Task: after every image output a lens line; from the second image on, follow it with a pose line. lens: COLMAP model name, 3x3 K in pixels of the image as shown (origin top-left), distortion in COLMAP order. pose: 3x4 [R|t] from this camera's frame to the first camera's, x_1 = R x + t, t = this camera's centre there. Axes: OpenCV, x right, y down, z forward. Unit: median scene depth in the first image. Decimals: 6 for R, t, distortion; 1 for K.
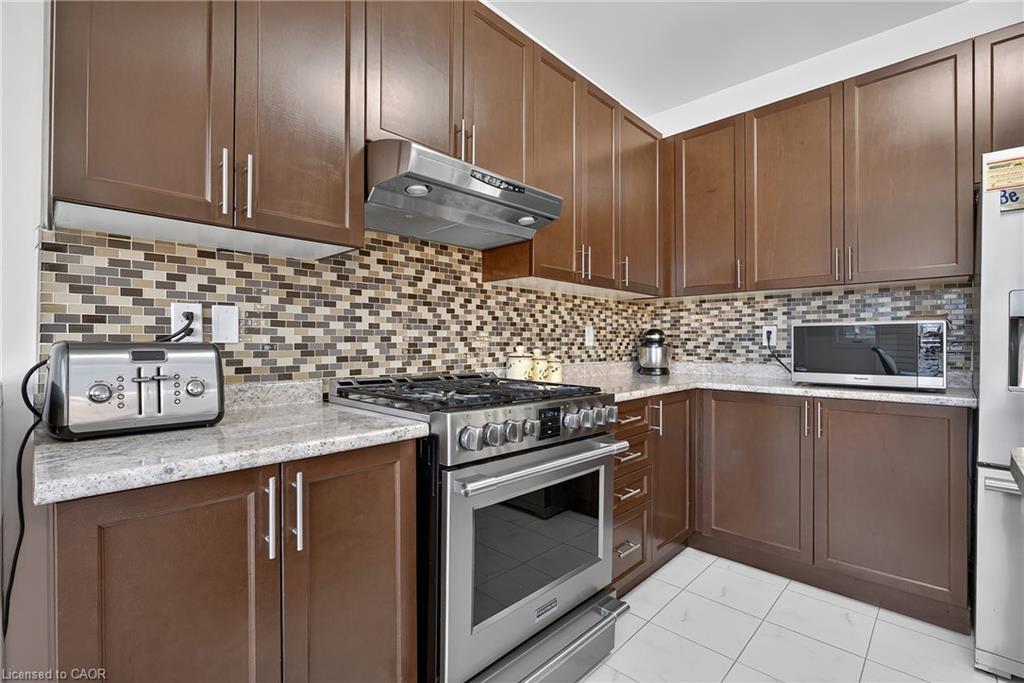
lens RADIAL K [[467.9, 0, 509.6], [0, 467.9, 343.6], [0, 0, 1]] dist [-0.016211, 0.005011]
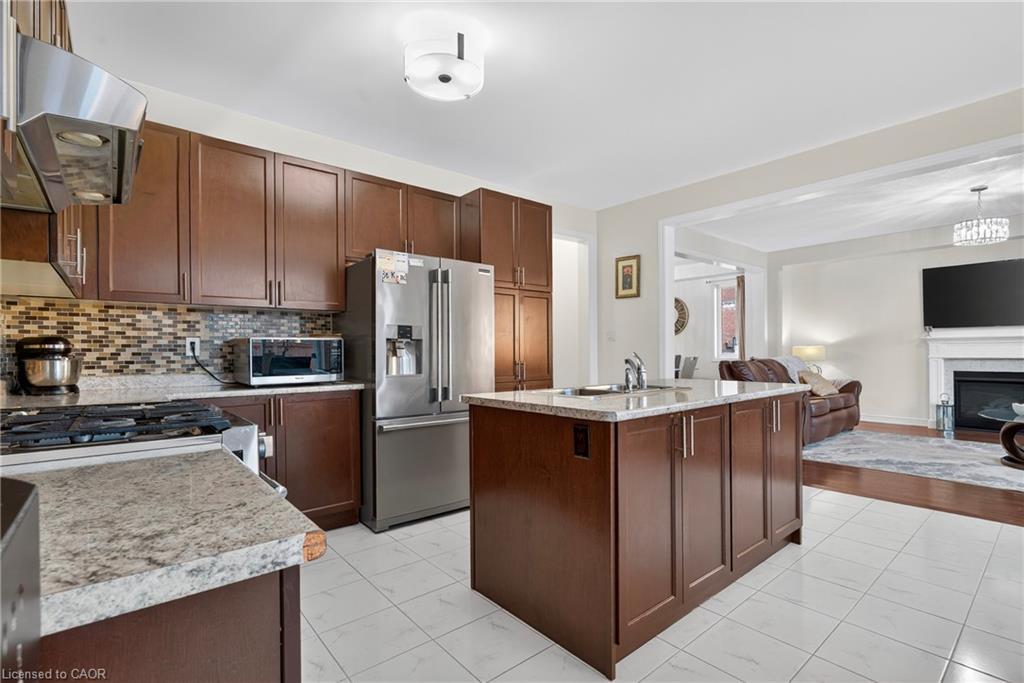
lens RADIAL K [[467.9, 0, 521.7], [0, 467.9, 350.9], [0, 0, 1]] dist [-0.016211, 0.005011]
pose [[0.093985, -0.000877, 0.995573, -0.576276], [0.005965, 0.999982, 0.000318, -0.003672], [-0.995556, 0.005909, 0.093989, 0.201570]]
